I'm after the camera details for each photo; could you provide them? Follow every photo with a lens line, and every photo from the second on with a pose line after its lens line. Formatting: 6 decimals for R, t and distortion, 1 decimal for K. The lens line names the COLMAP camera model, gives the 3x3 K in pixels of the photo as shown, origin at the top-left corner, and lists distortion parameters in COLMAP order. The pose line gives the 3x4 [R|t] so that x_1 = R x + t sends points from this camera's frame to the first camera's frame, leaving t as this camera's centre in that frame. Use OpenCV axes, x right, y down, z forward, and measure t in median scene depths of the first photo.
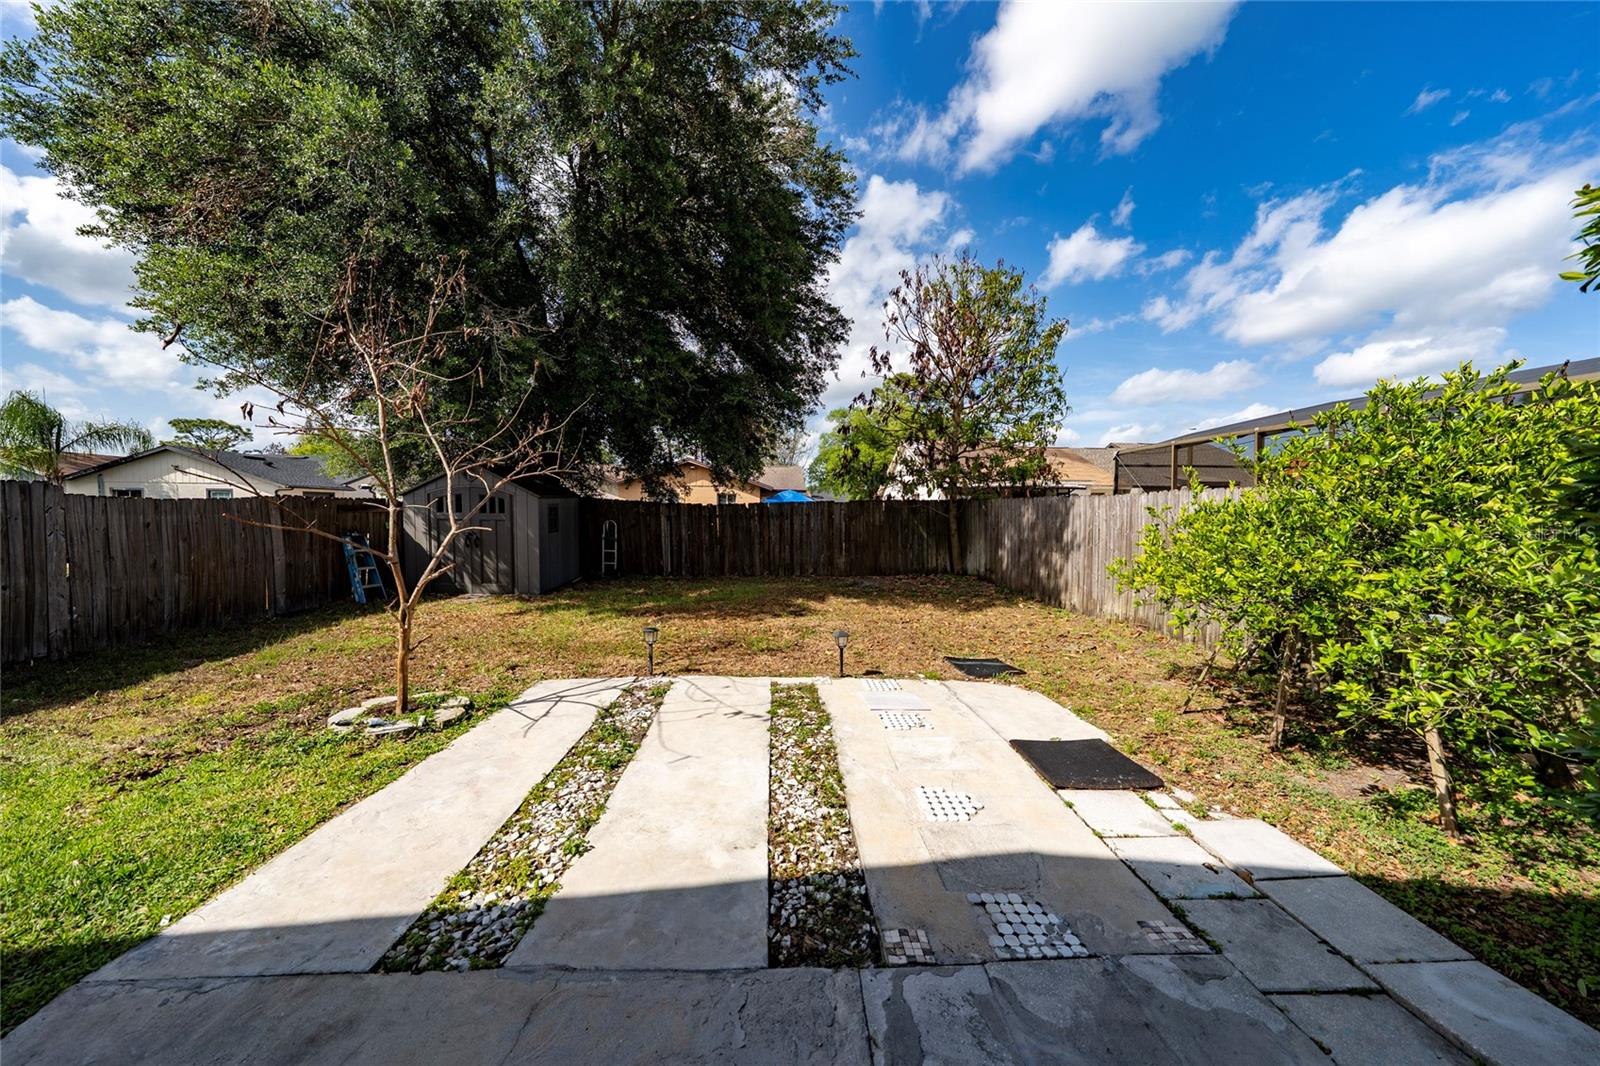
lens RADIAL K [[555.1, 0, 798.8], [0, 555.1, 525.5], [0, 0, 1]] dist [0.001257, -0.000025]
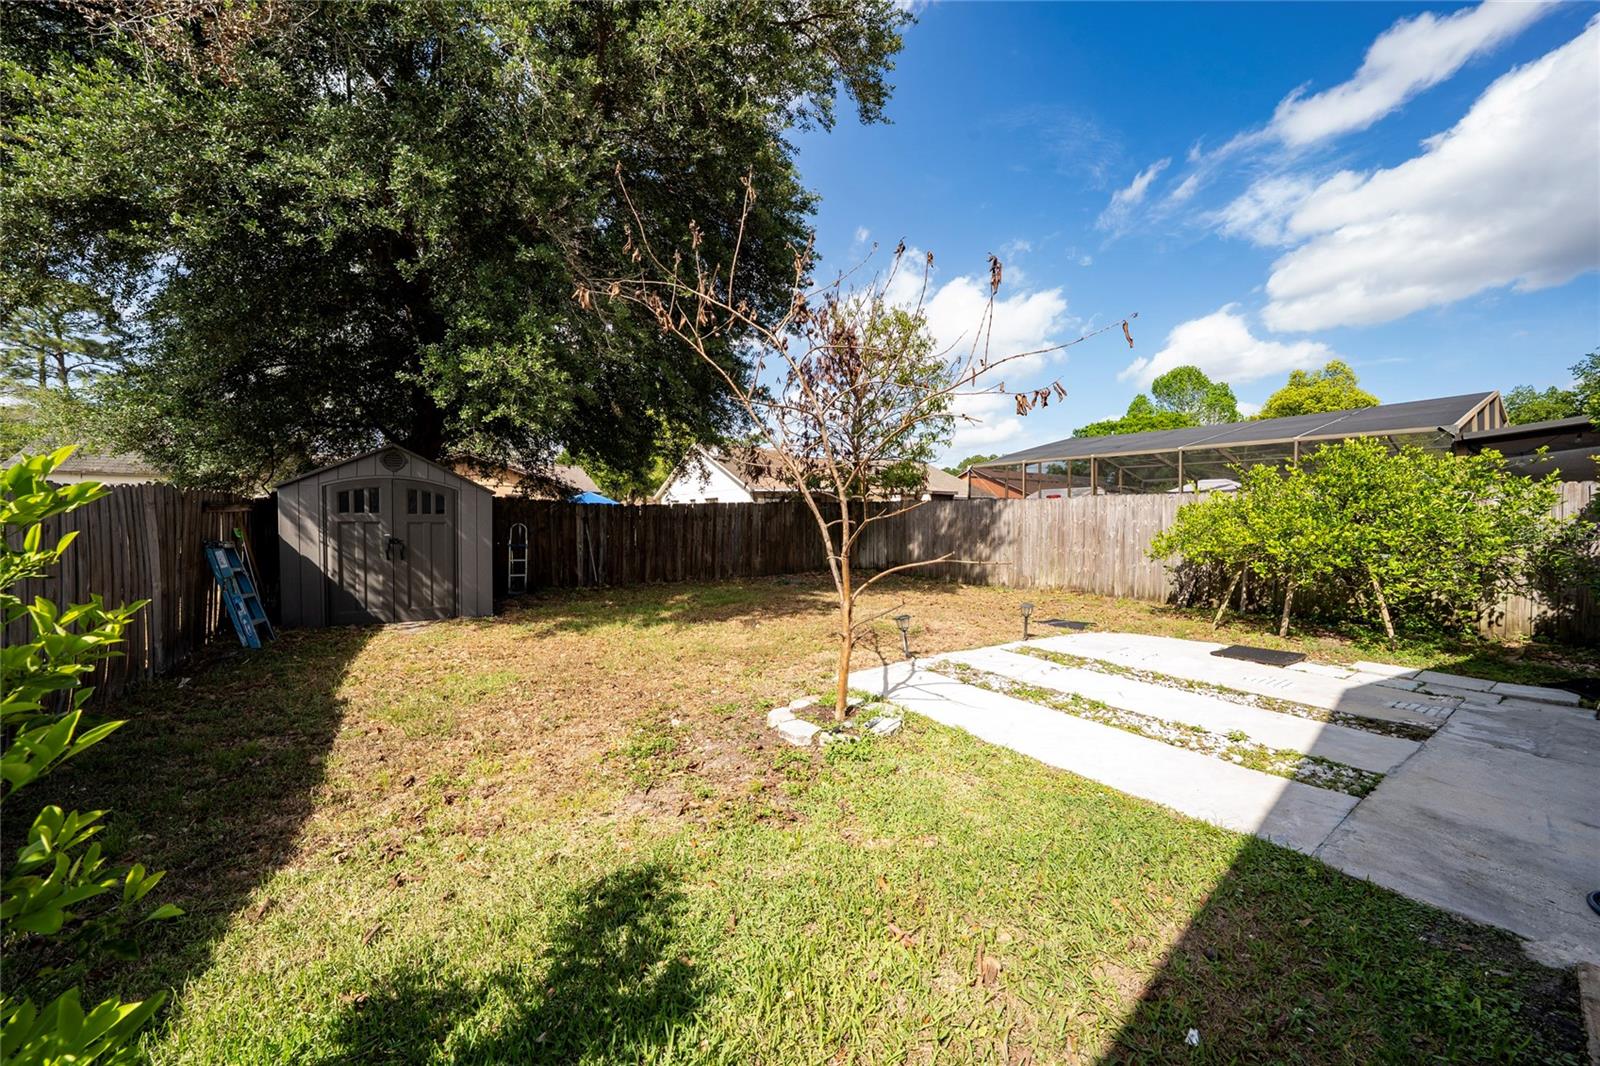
lens RADIAL K [[555.1, 0, 800.9], [0, 555.1, 532.9], [0, 0, 1]] dist [0.001257, -0.000025]
pose [[0.853046, -0.015044, 0.521619, -0.608431], [0.011785, 0.999885, 0.009565, 0.003088], [-0.521703, -0.002012, 0.853125, 0.100765]]
